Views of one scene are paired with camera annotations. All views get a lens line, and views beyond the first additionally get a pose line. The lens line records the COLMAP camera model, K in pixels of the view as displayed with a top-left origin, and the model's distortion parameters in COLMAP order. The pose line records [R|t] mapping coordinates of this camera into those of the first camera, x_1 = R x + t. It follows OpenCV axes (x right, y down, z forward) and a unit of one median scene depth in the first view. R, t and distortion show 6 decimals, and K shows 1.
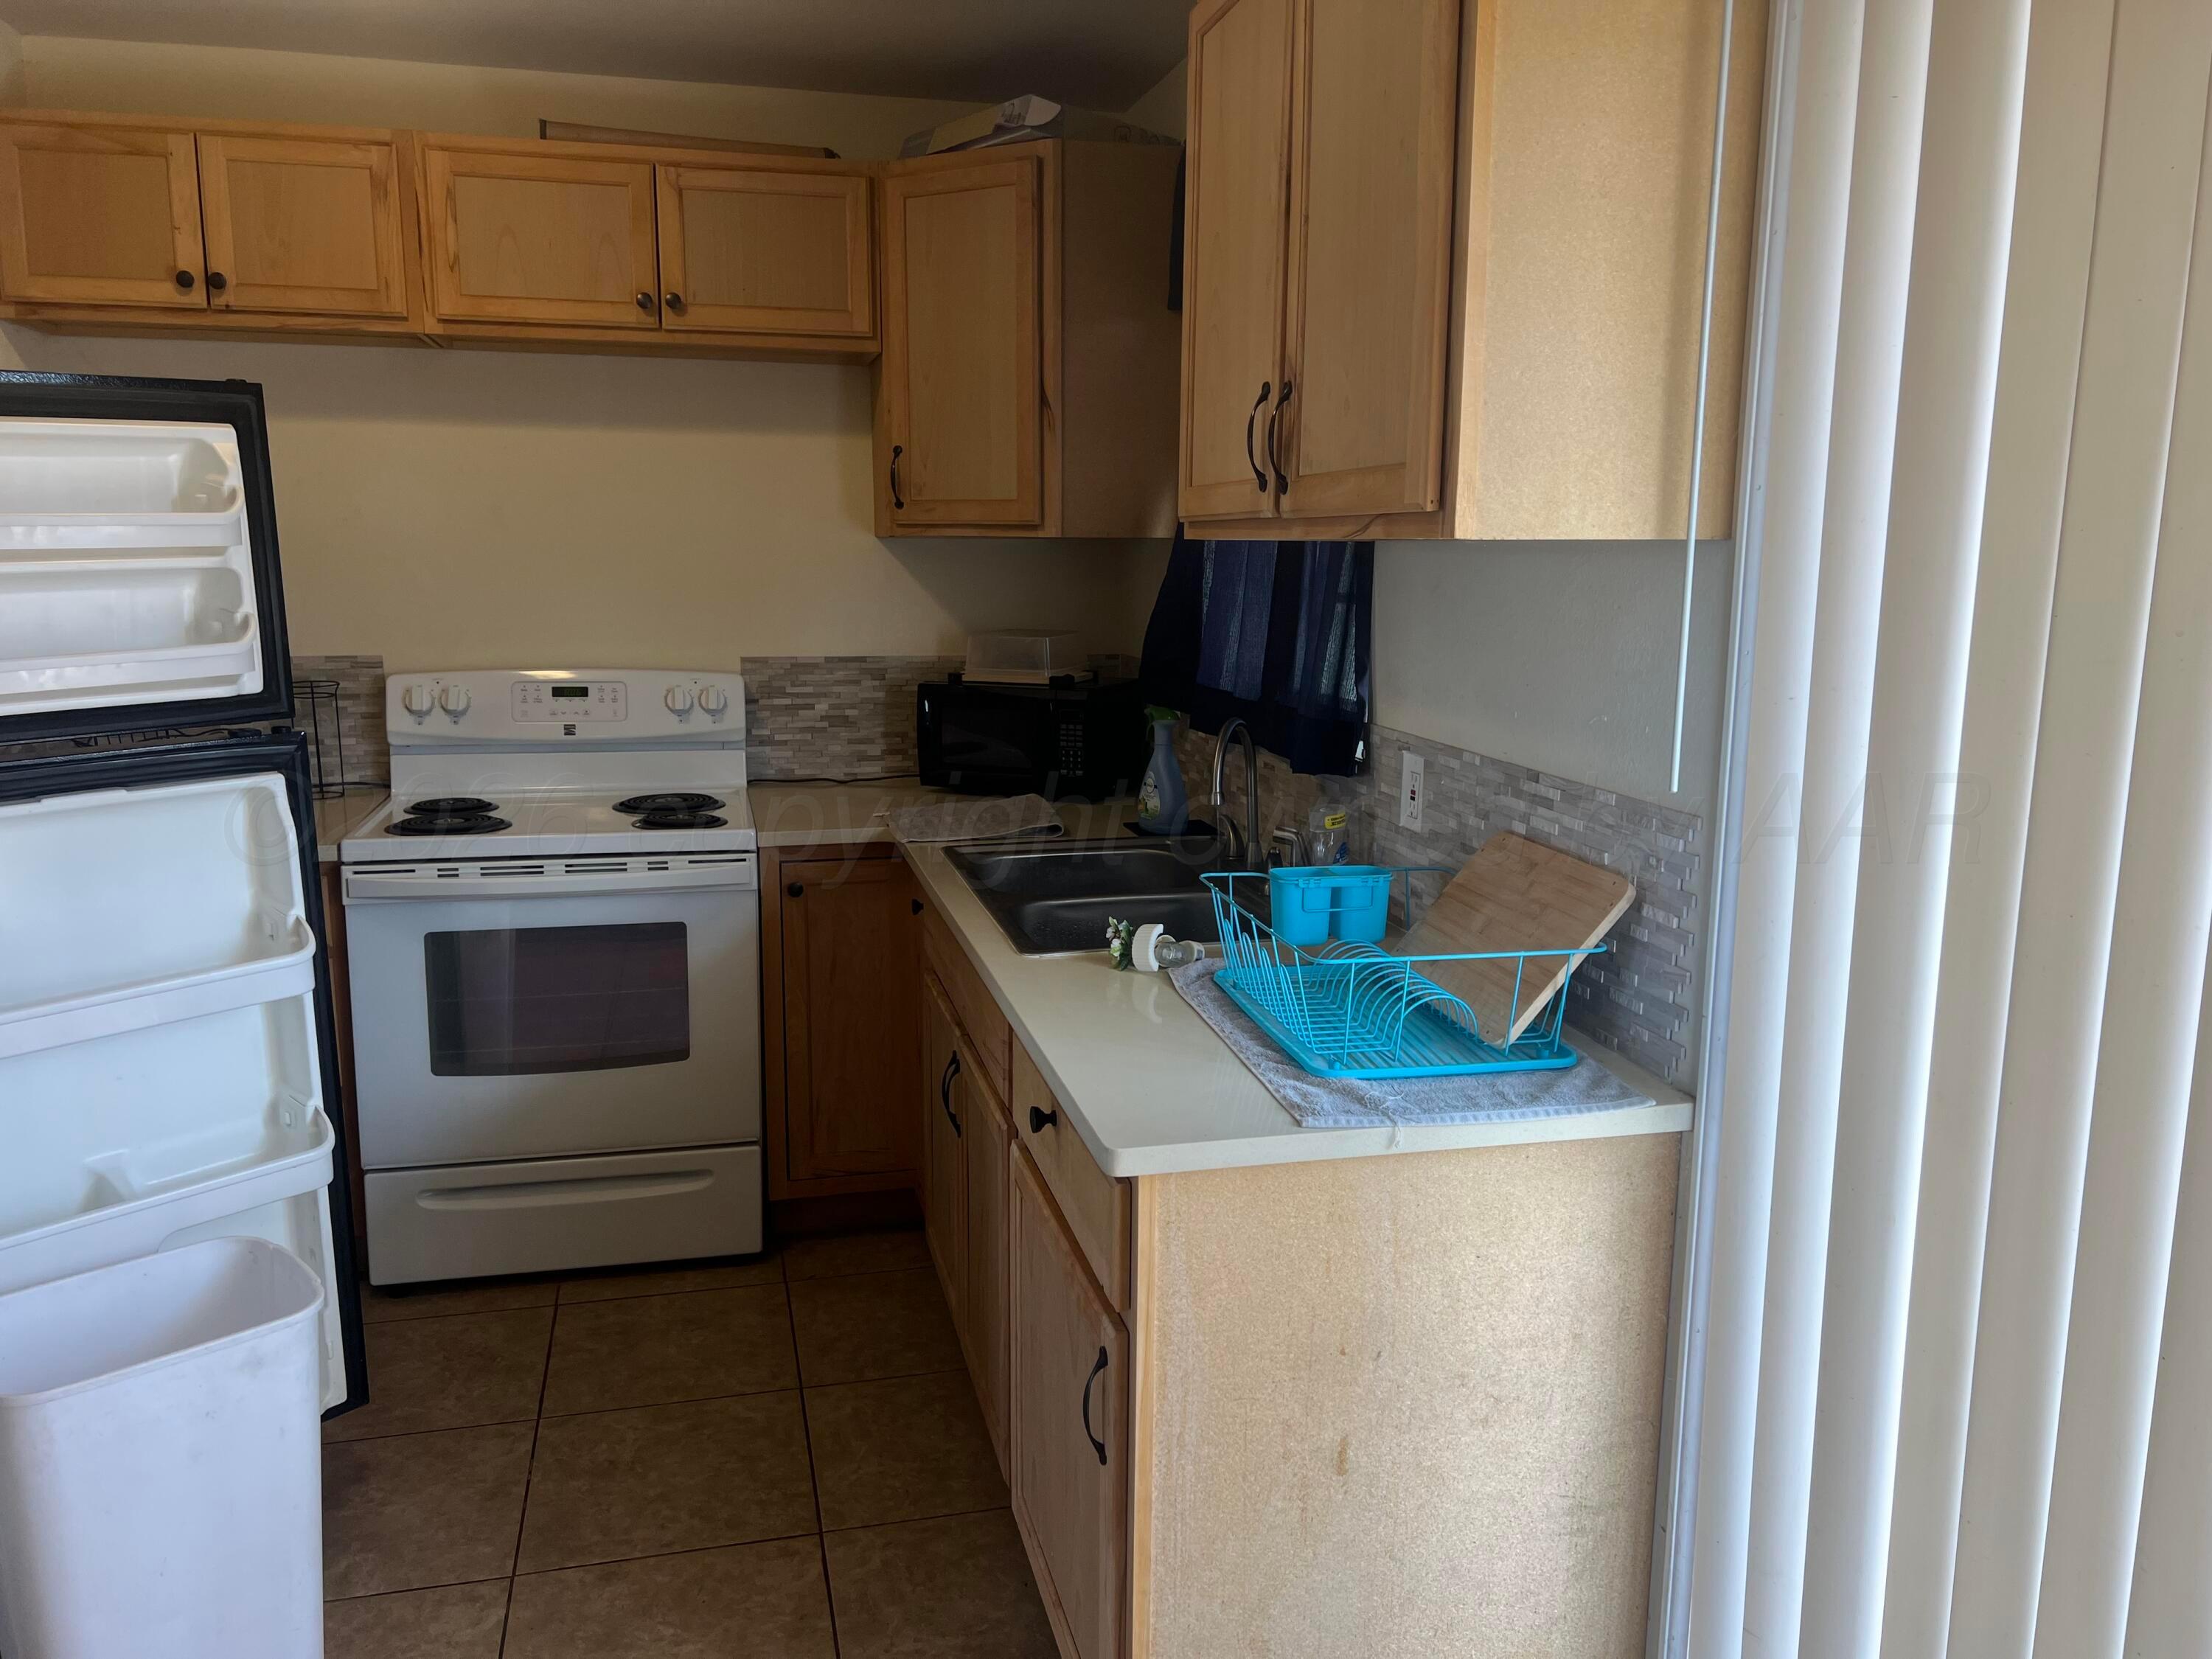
lens RADIAL K [[1665.4, 0, 1106.0], [0, 1665.4, 829.5], [0, 0, 1]] dist [0.012283, -0.006124]
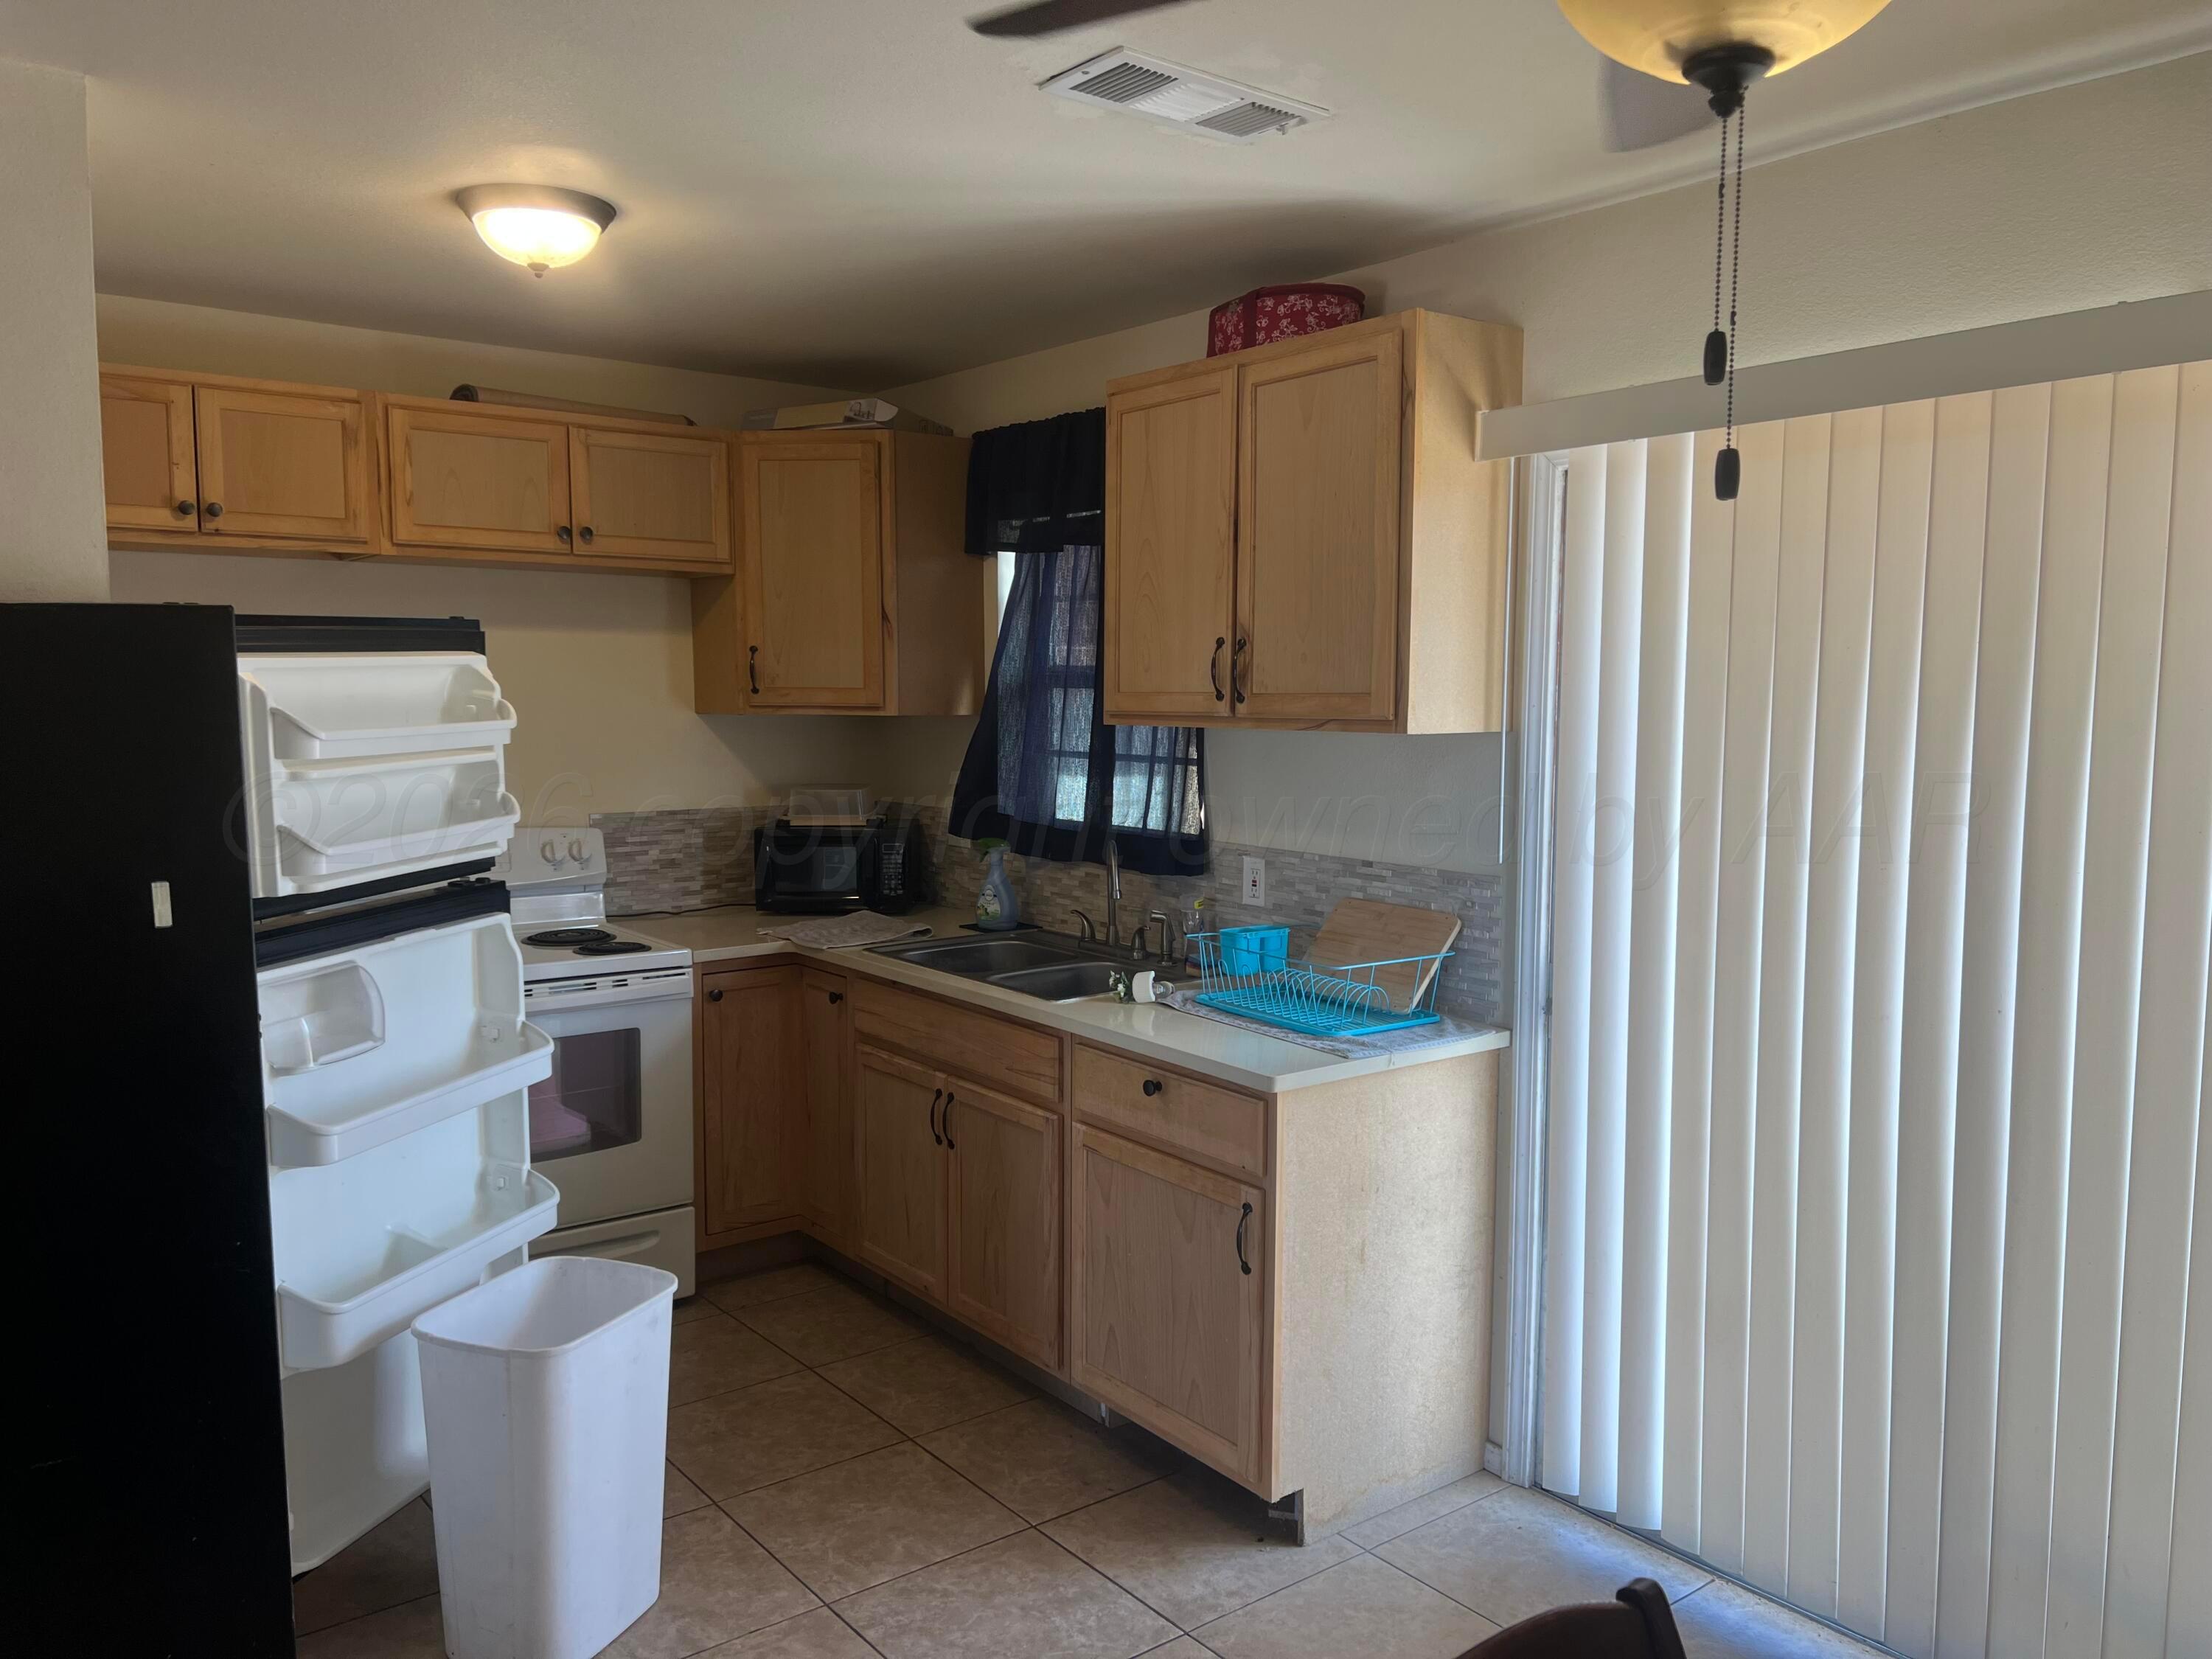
lens RADIAL K [[1655.2, 0, 1106.0], [0, 1655.2, 829.5], [0, 0, 1]] dist [0.043961, -0.038509]
pose [[0.914258, -0.040954, 0.403056, -0.442551], [0.073295, 0.995181, -0.065136, 0.015753], [-0.398446, 0.089093, 0.912854, -0.294161]]
